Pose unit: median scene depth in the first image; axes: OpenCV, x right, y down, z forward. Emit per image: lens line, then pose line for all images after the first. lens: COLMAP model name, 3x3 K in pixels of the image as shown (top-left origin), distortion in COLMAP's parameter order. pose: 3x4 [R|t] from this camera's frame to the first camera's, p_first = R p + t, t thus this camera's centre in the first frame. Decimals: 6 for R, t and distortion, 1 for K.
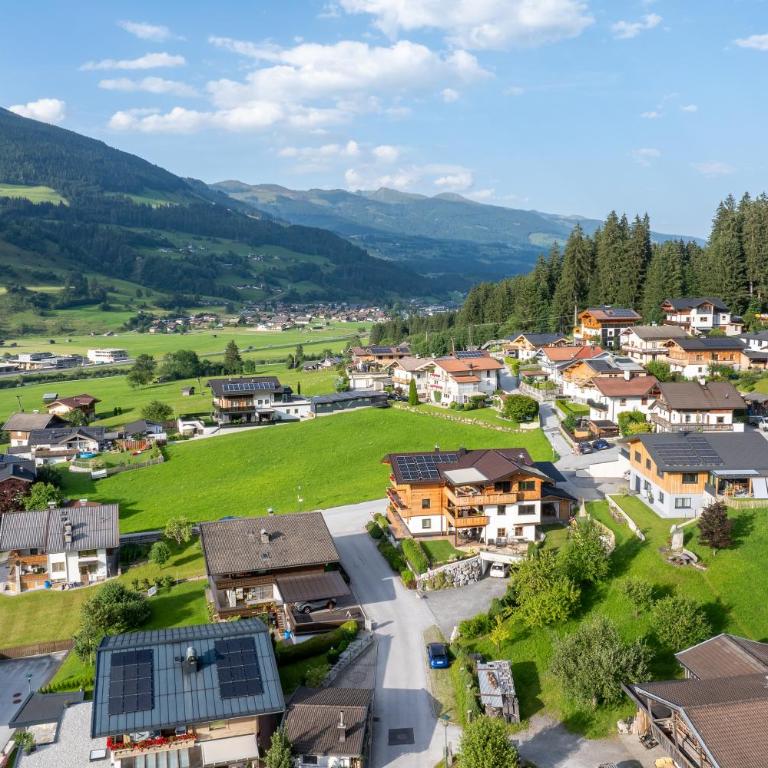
lens RADIAL K [[807.3, 0, 391.9], [0, 807.3, 379.1], [0, 0, 1]] dist [-0.033301, 0.000000]
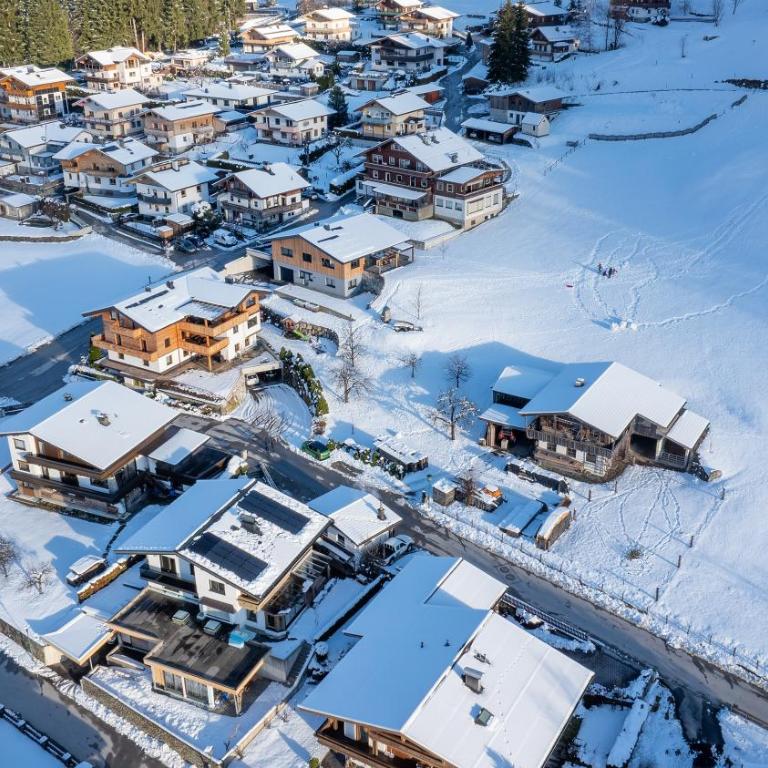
lens RADIAL K [[961.5, 0, 397.5], [0, 961.5, 370.1], [0, 0, 1]] dist [-0.017687, 0.000000]
pose [[0.646320, -0.309953, 0.697280, -0.369042], [0.086272, 0.937610, 0.336816, -0.119265], [-0.758173, -0.157535, 0.632737, -0.020955]]
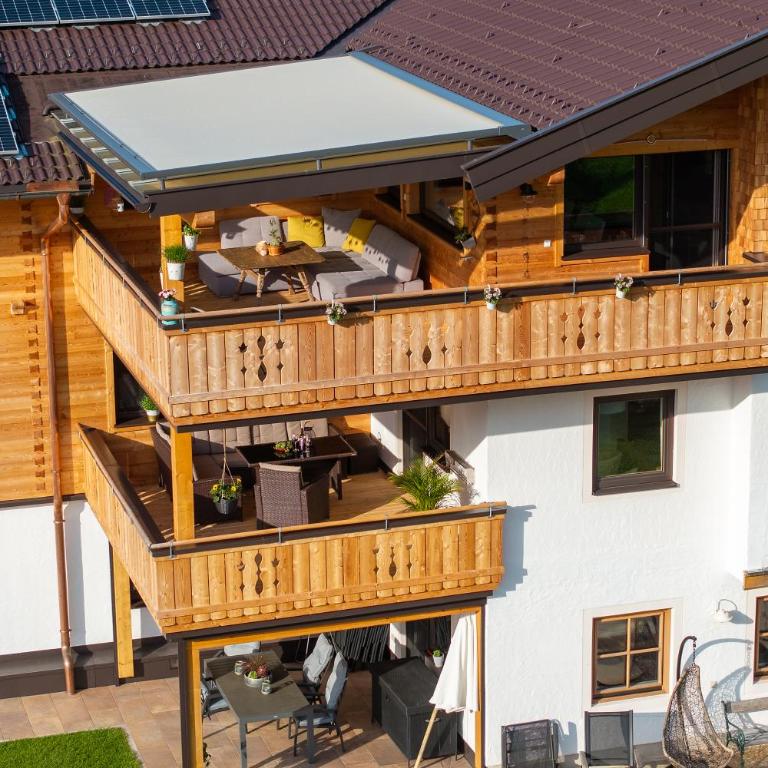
lens RADIAL K [[2352.8, 0, 385.6], [0, 2352.8, 384.8], [0, 0, 1]] dist [-0.196352, 0.000000]
pose [[0.992669, -0.036330, 0.115273, 0.038988], [0.017756, 0.987240, 0.158244, 0.058905], [-0.119552, -0.155038, 0.980648, 0.390093]]
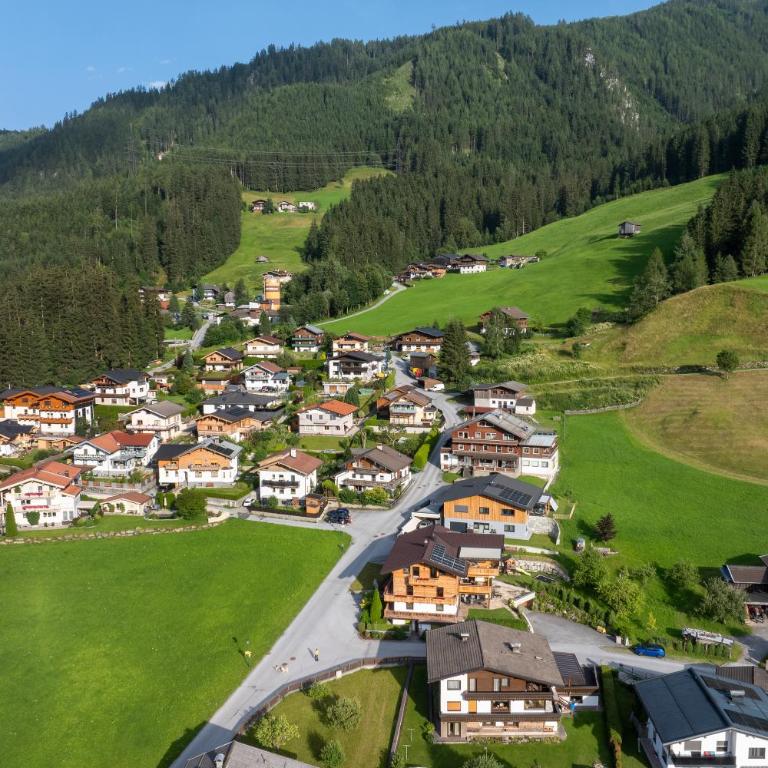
lens RADIAL K [[807.3, 0, 389.6], [0, 807.3, 382.9], [0, 0, 1]] dist [-0.033301, 0.000000]
pose [[0.326883, -0.098366, 0.939932, -0.623052], [0.113636, 0.991444, 0.064237, -0.136197], [-0.938208, 0.085812, 0.335264, 0.371683]]
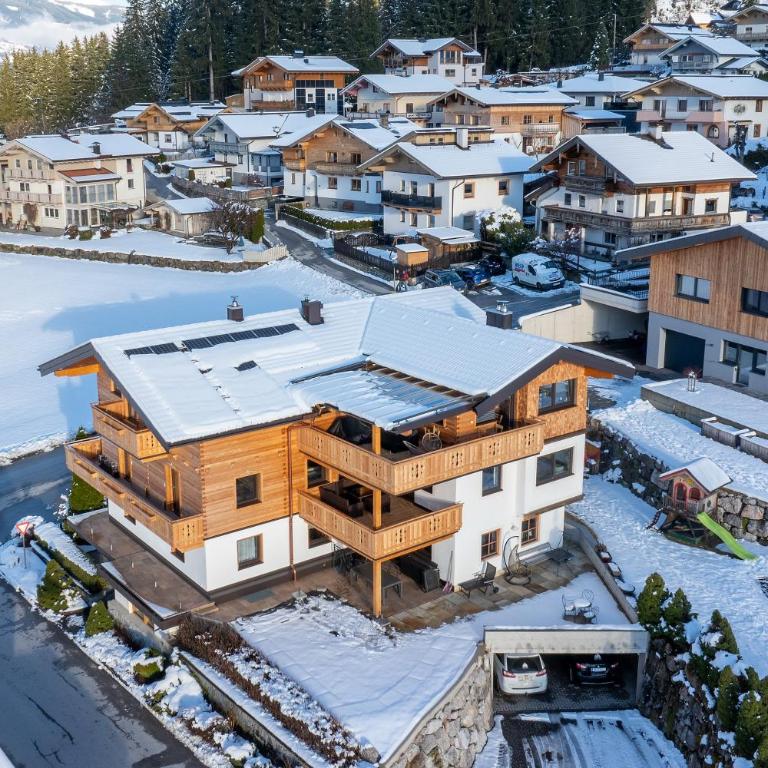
lens RADIAL K [[1038.5, 0, 348.4], [0, 1038.5, 340.1], [0, 0, 1]] dist [-0.013083, 0.000000]
pose [[0.899202, -0.100677, 0.425793, -0.048392], [0.050716, 0.990590, 0.127117, 0.027623], [-0.434584, -0.092710, 0.895847, 0.356332]]
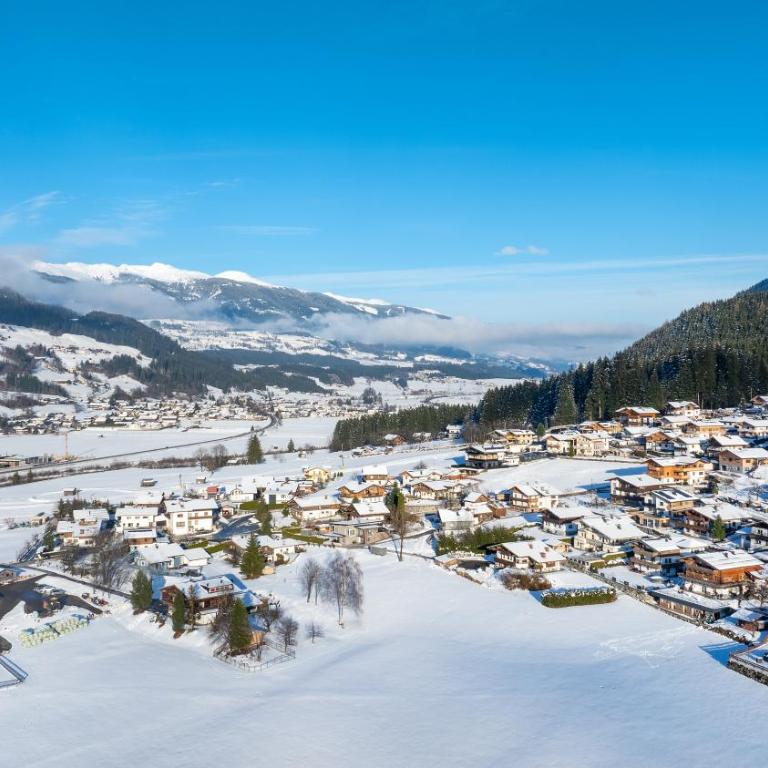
lens RADIAL K [[961.5, 0, 386.2], [0, 961.5, 380.4], [0, 0, 1]] dist [-0.017687, 0.000000]
pose [[0.971163, 0.000542, 0.238414, -1.040248], [0.026108, 0.993742, -0.108609, 0.095979], [-0.236981, 0.111702, 0.965071, -1.279483]]
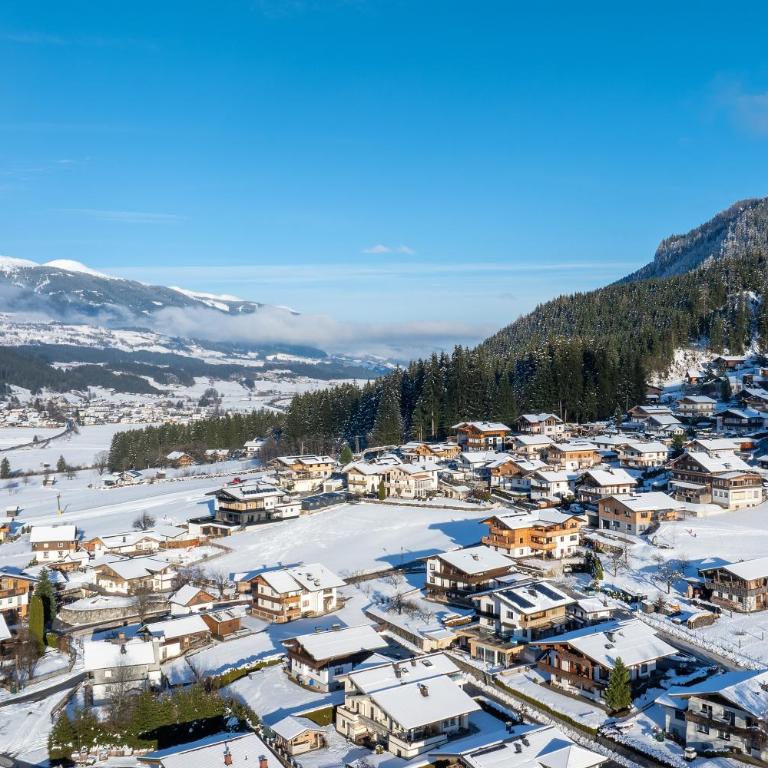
lens RADIAL K [[961.5, 0, 495.2], [0, 961.5, 366.0], [0, 0, 1]] dist [-0.017687, 0.000000]
pose [[0.878298, 0.012261, 0.477956, -0.599509], [0.048366, 0.992264, -0.114333, 0.003936], [-0.475660, 0.123535, 0.870911, -0.525621]]
